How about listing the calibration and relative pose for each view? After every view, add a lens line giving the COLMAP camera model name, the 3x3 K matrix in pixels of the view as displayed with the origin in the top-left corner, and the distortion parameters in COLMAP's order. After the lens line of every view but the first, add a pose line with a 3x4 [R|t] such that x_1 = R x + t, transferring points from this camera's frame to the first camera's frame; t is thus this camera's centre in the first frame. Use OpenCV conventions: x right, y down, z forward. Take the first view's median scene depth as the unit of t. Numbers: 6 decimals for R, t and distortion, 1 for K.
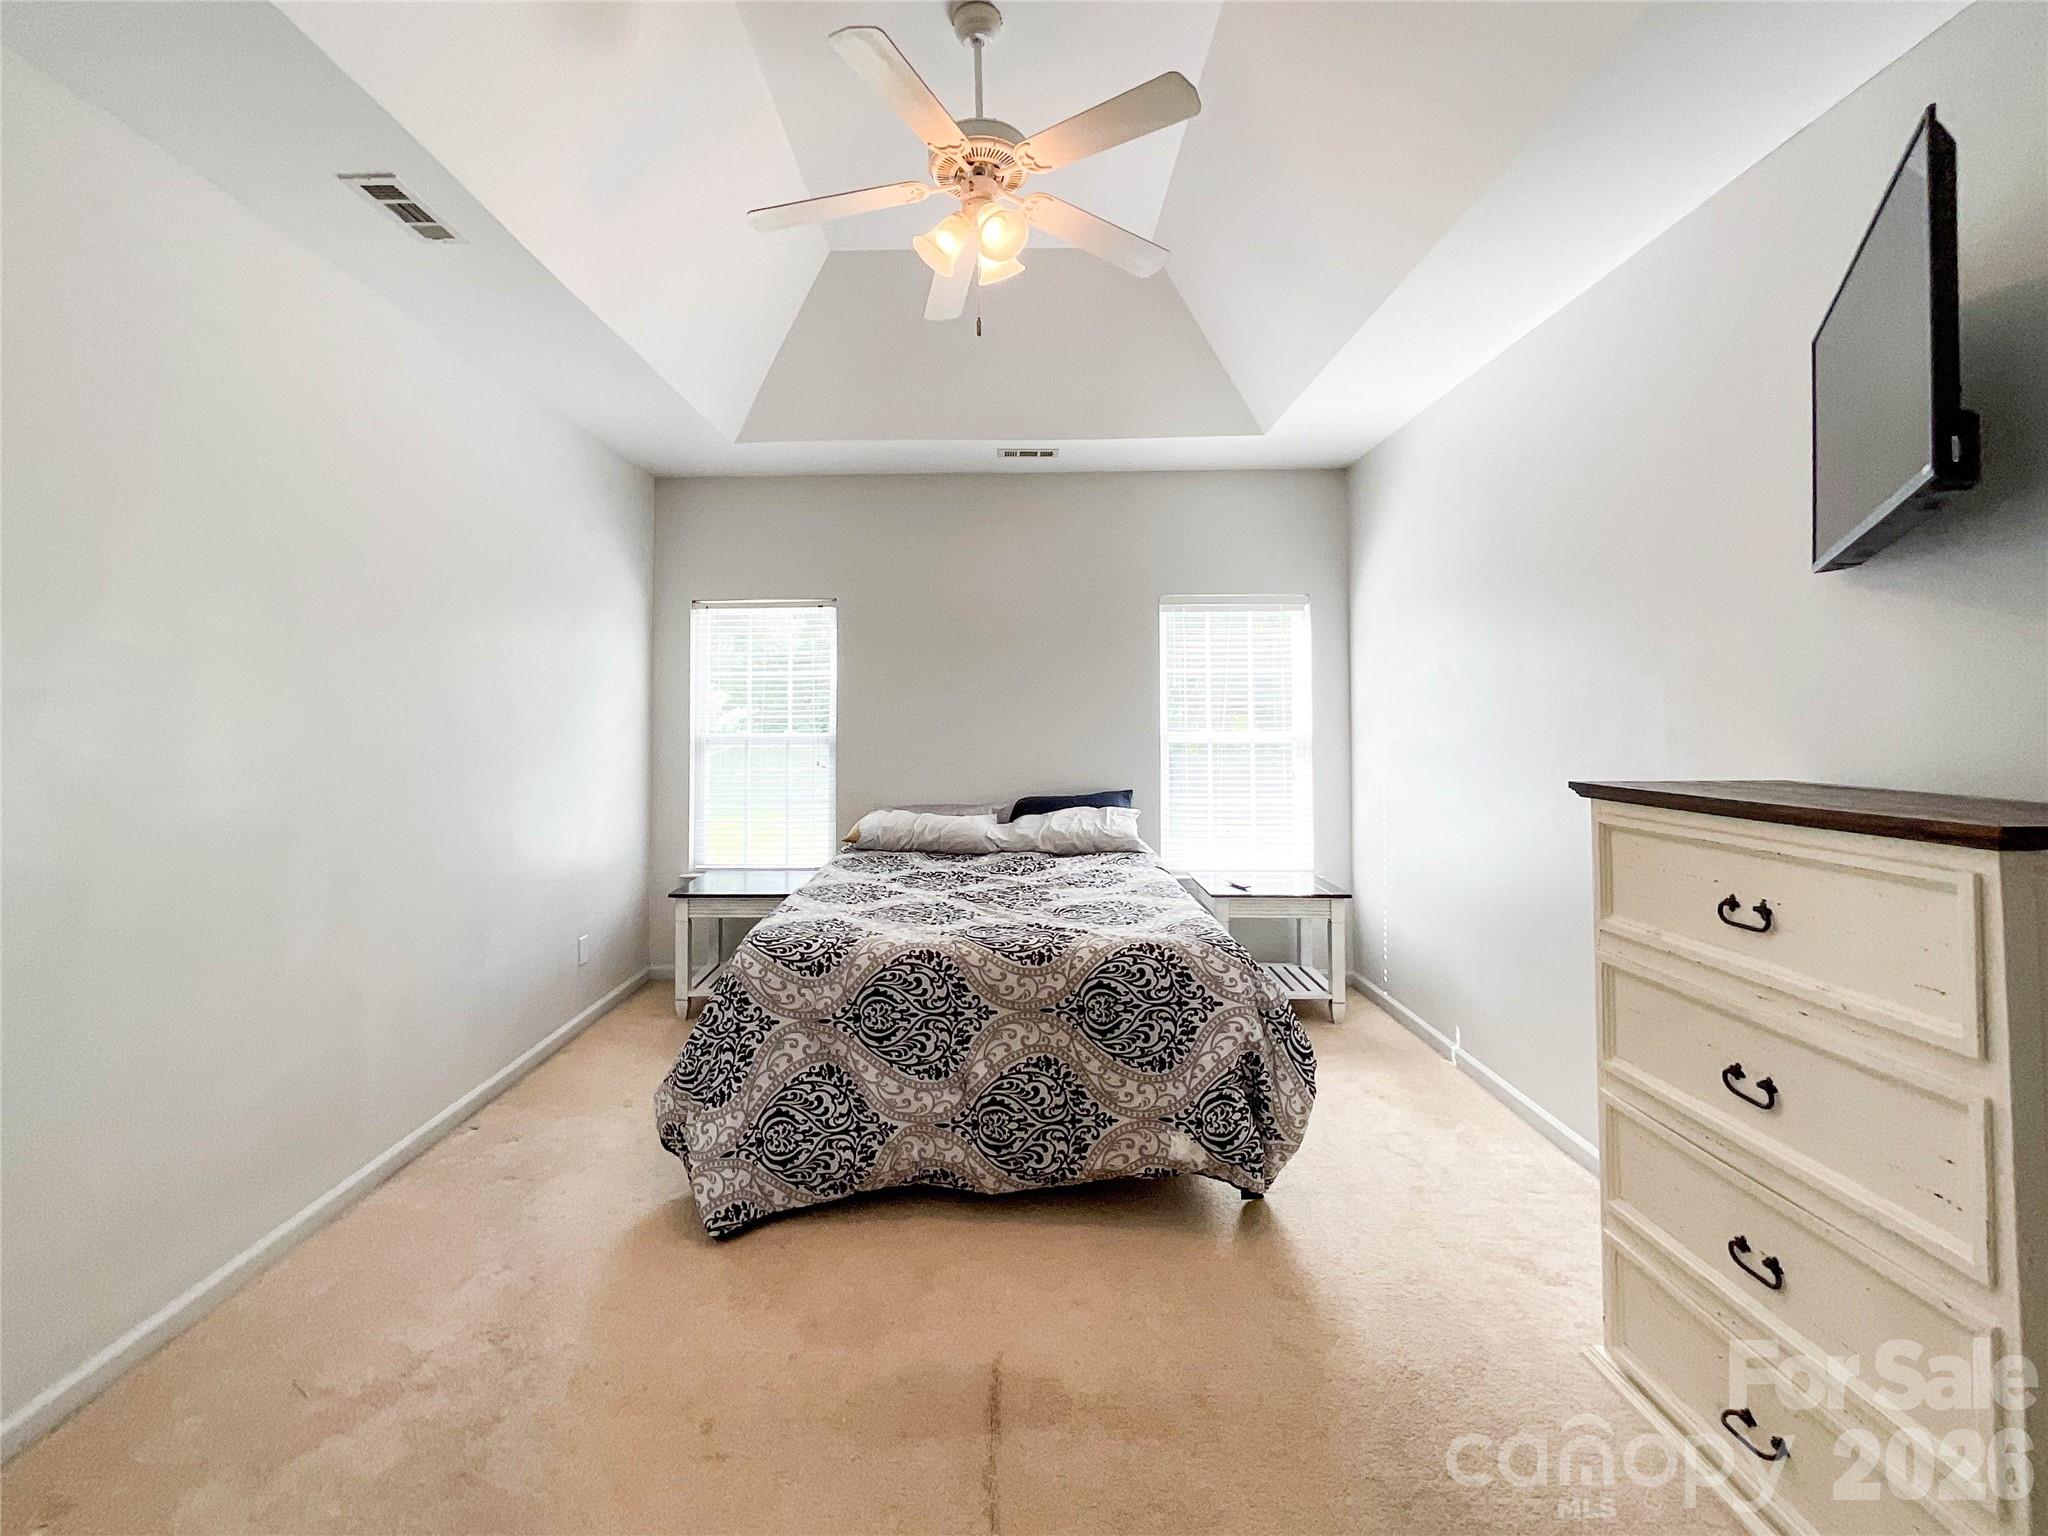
lens RADIAL K [[873.2, 0, 1016.4], [0, 873.2, 665.8], [0, 0, 1]] dist [-0.002483, 0.006047]
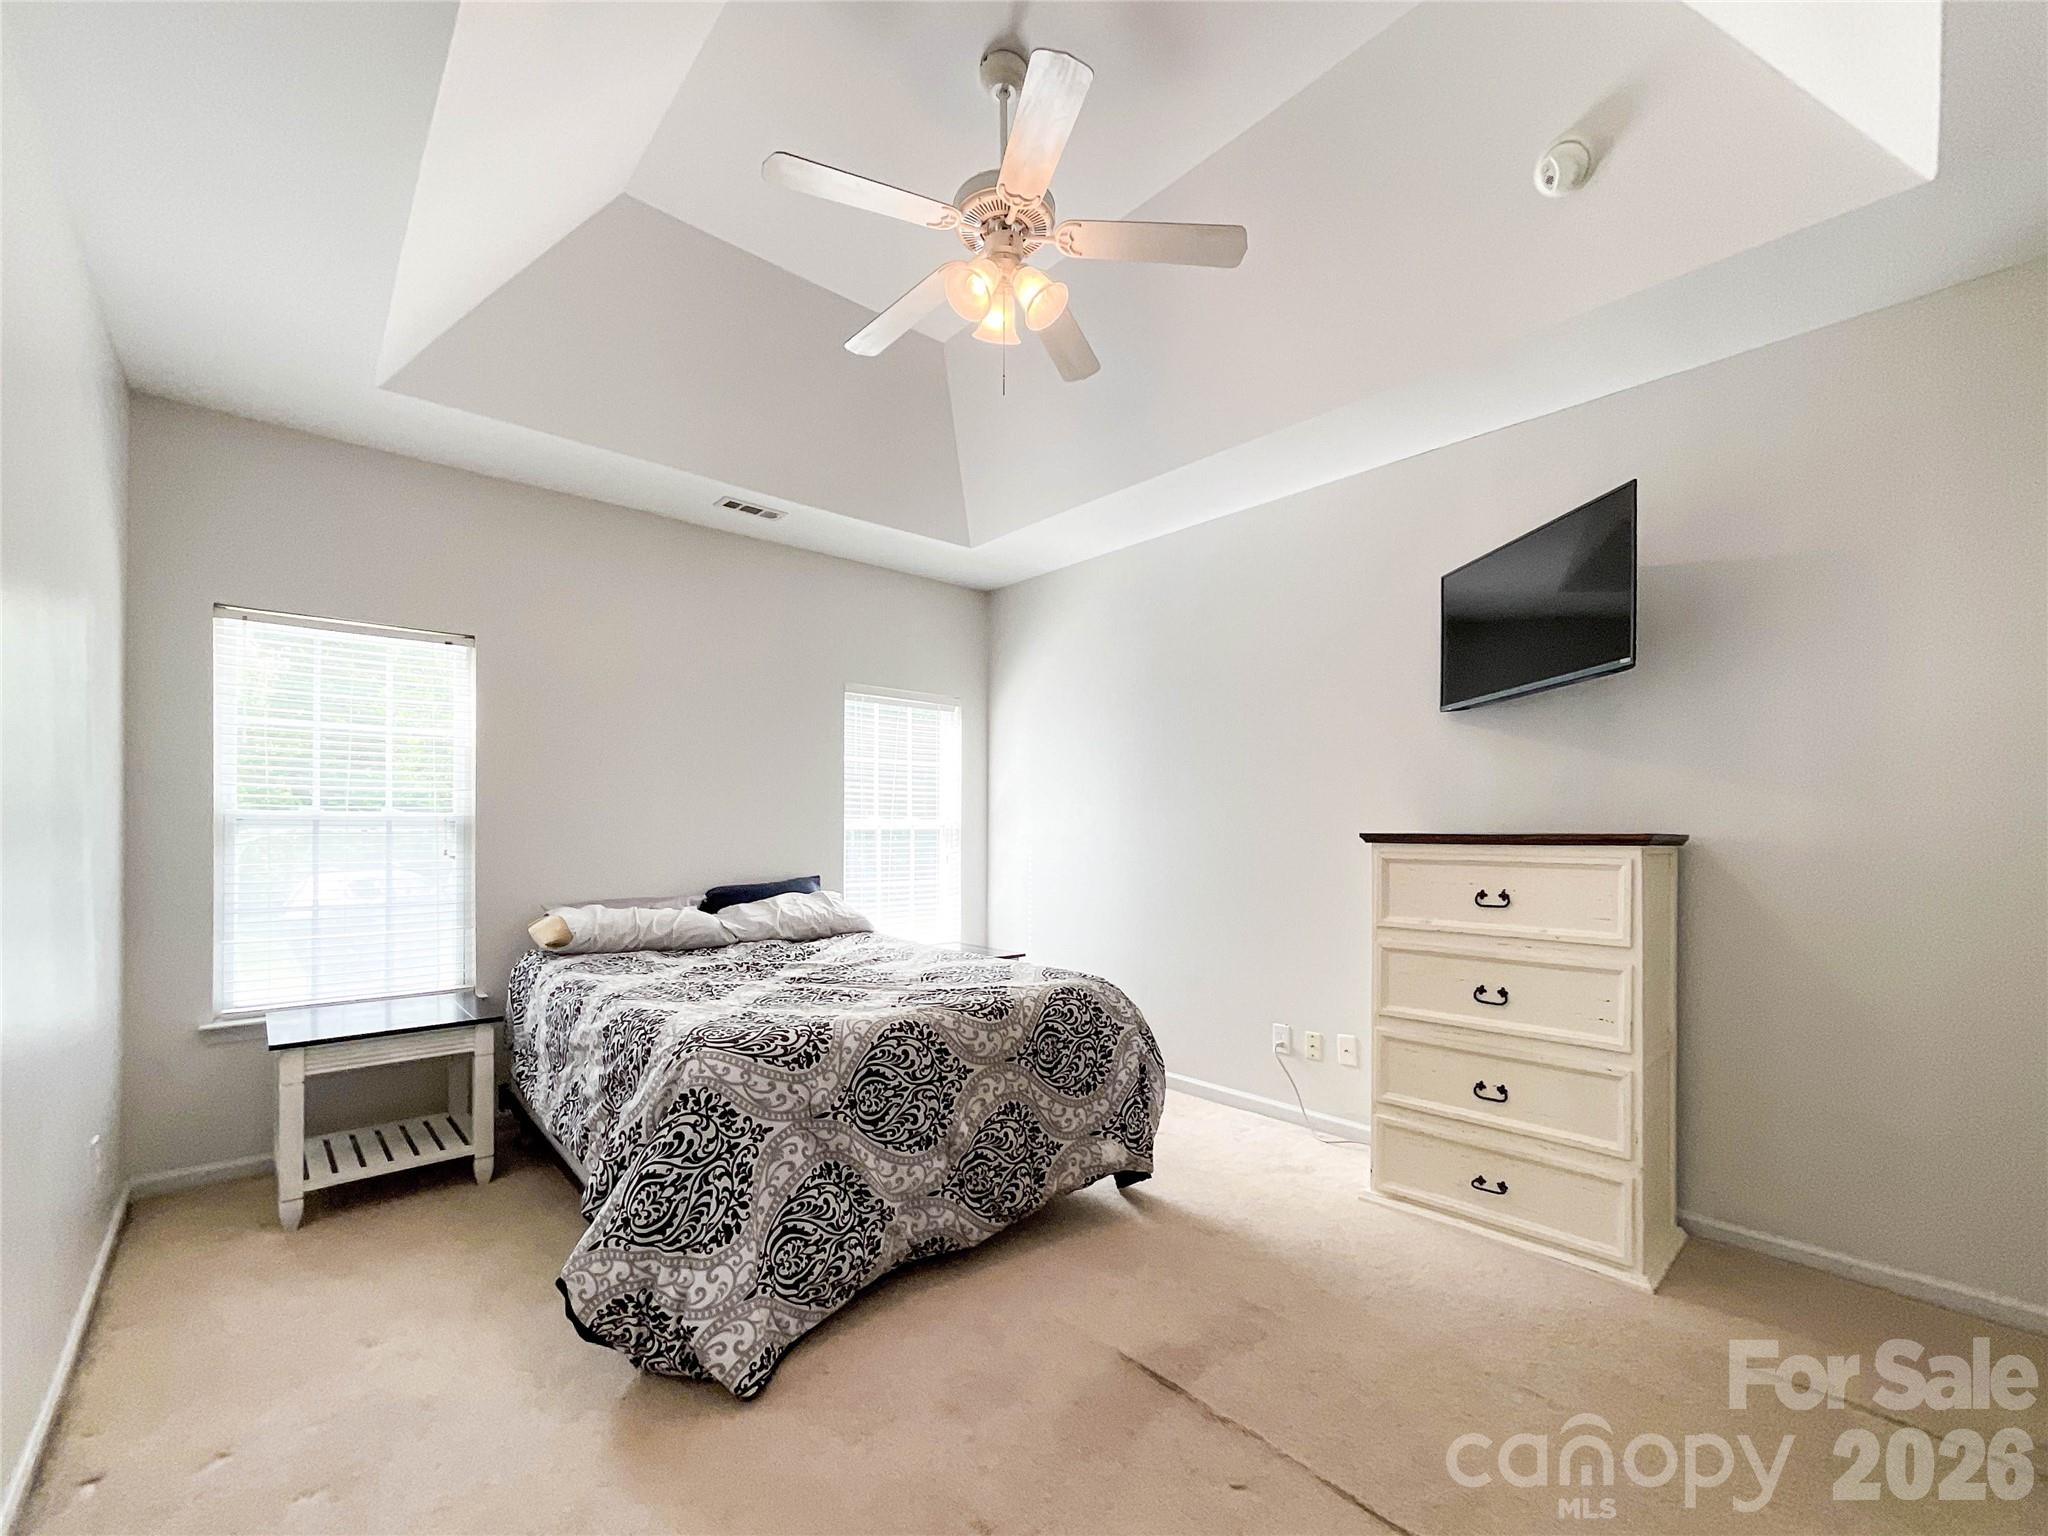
lens RADIAL K [[859.1, 0, 1017.4], [0, 859.1, 806.2], [0, 0, 1]] dist [-0.003271, -0.000192]
pose [[0.740995, 0.023870, 0.671086, -0.664279], [-0.044105, 0.998940, 0.013168, 0.075616], [-0.670060, -0.039356, 0.741263, 0.238984]]
